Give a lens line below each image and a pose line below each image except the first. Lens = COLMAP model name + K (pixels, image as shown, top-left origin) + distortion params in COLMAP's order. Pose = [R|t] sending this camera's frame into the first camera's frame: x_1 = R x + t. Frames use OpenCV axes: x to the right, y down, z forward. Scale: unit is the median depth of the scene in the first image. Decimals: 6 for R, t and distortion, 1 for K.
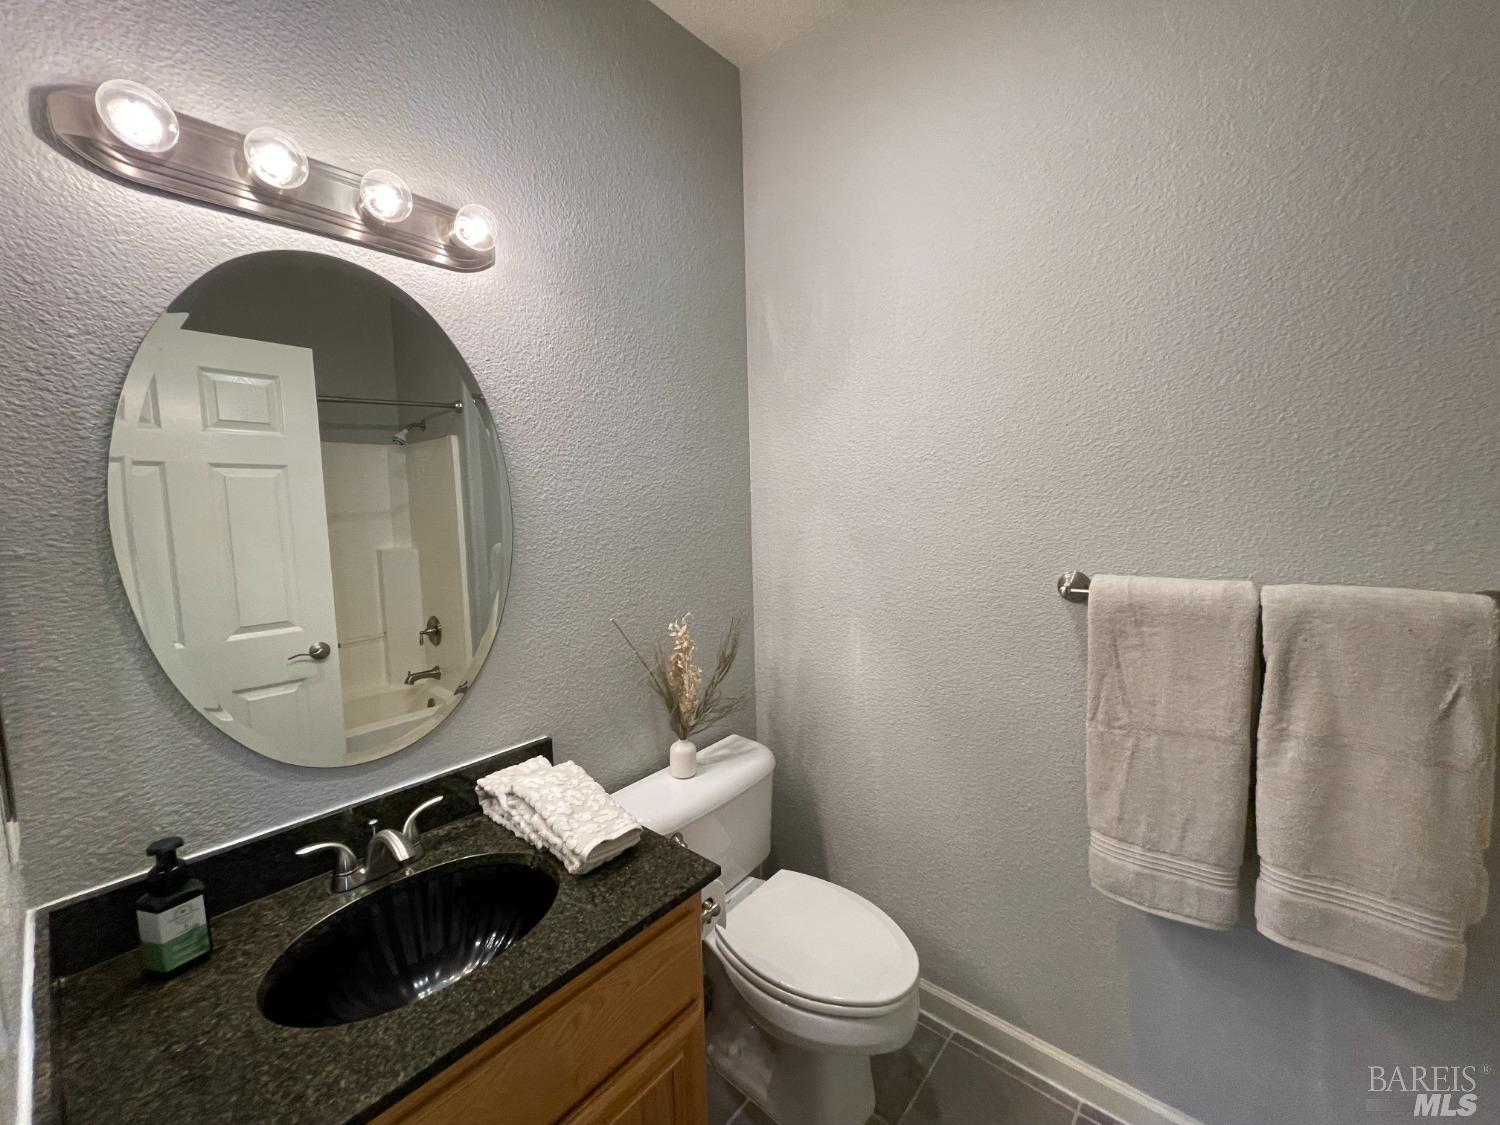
lens RADIAL K [[605.7, 0, 752.2], [0, 605.7, 563.9], [0, 0, 1]] dist [-0.001243, 0.000273]
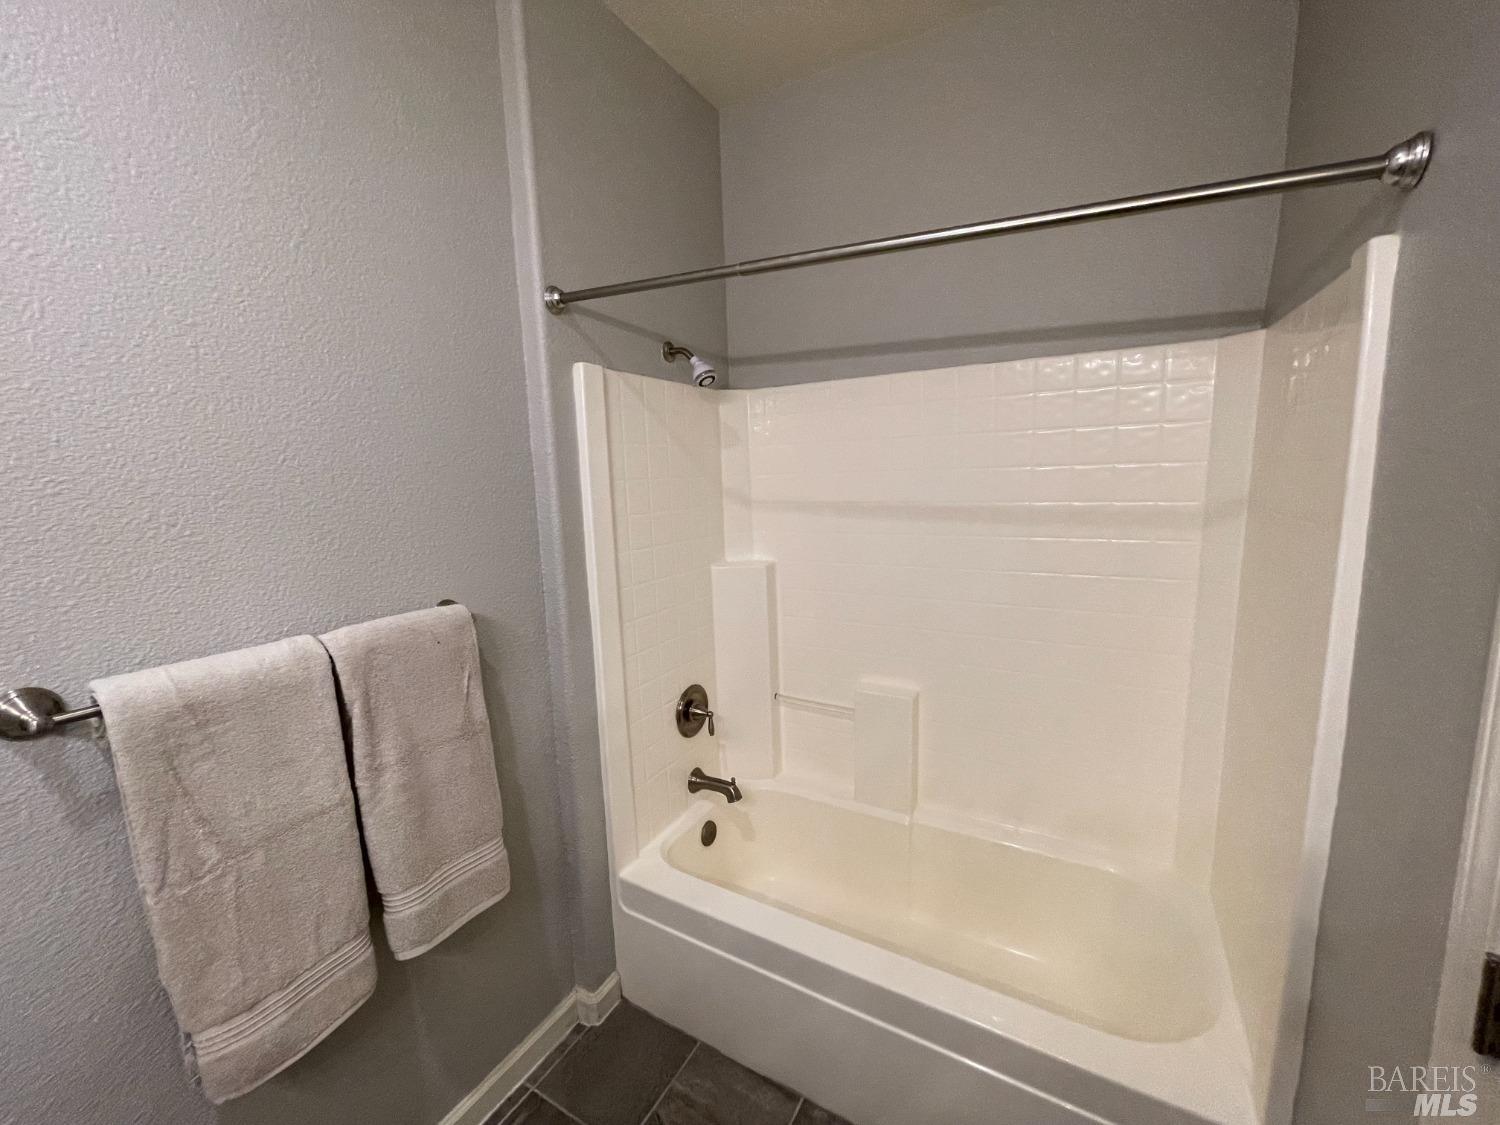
lens RADIAL K [[605.7, 0, 752.2], [0, 605.7, 563.9], [0, 0, 1]] dist [-0.001243, 0.000273]
pose [[-0.196314, -0.112088, 0.974114, -0.205350], [0.128783, 0.981892, 0.138937, -0.120306], [-0.972047, 0.152724, -0.178324, 0.491044]]
